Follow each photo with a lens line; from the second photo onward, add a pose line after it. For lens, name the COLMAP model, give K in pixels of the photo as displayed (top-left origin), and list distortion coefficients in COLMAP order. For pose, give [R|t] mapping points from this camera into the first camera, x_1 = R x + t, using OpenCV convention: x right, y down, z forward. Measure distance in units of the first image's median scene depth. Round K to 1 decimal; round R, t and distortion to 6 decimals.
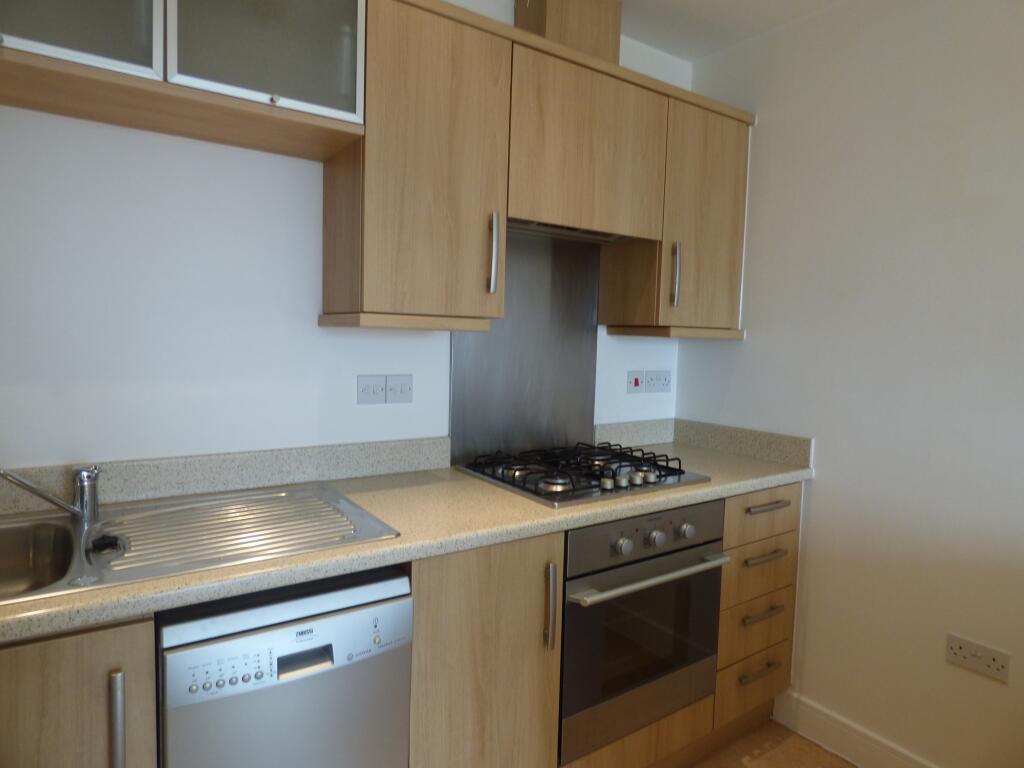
lens RADIAL K [[623.8, 0, 512.0], [0, 623.8, 384.0], [0, 0, 1]] dist [-0.004095, 0.001337]
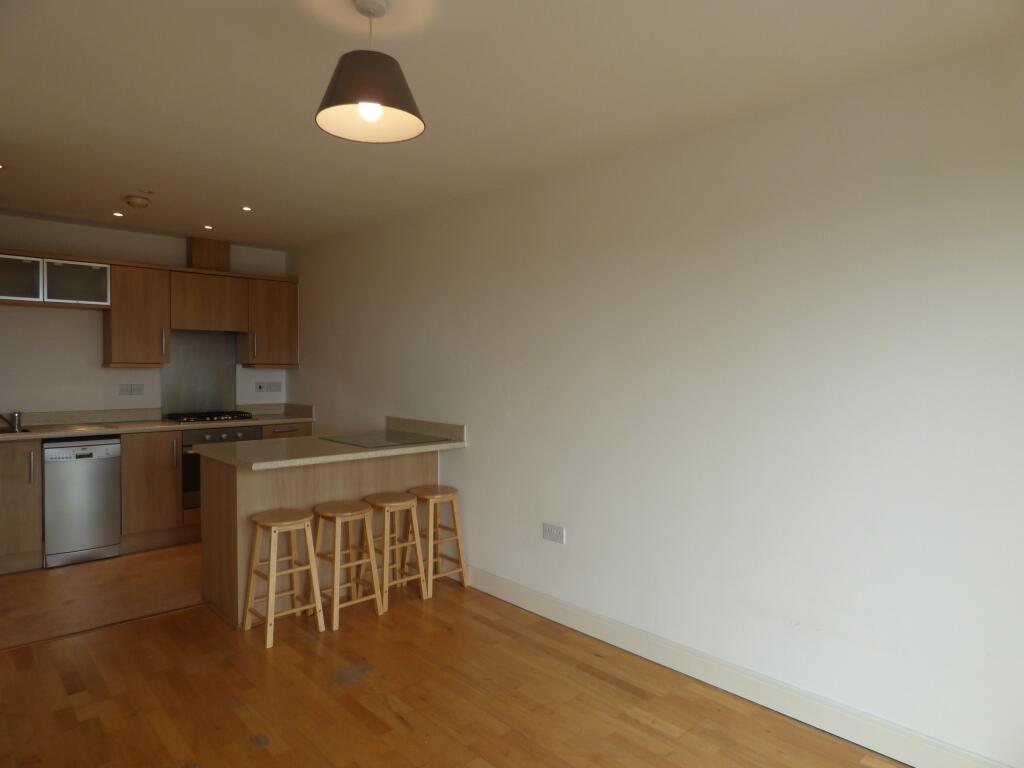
lens RADIAL K [[623.8, 0, 512.0], [0, 623.8, 384.0], [0, 0, 1]] dist [-0.004095, 0.001337]
pose [[0.988445, -0.027612, 0.149046, 1.148189], [0.034826, 0.998334, -0.046006, 0.184101], [-0.147527, 0.050665, 0.987760, -2.143301]]
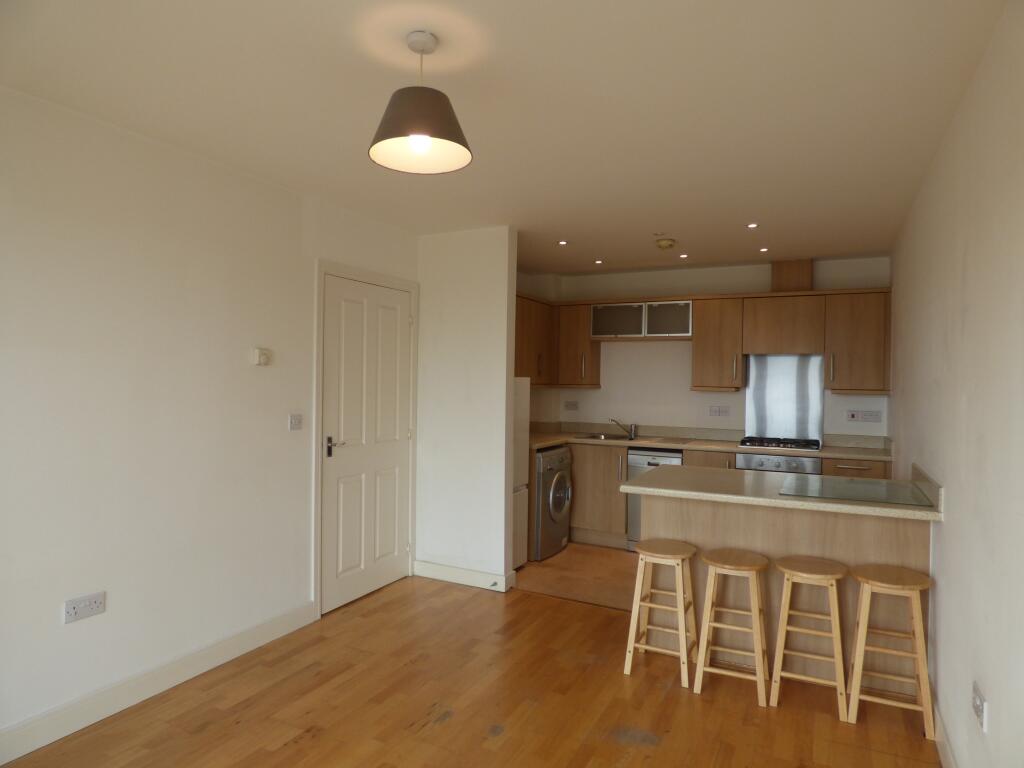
lens RADIAL K [[623.8, 0, 512.0], [0, 623.8, 384.0], [0, 0, 1]] dist [-0.004095, 0.001337]
pose [[0.489644, -0.017171, -0.871753, 2.109160], [-0.071868, 0.995609, -0.059977, 0.141182], [0.868956, 0.092019, 0.486260, -1.451790]]
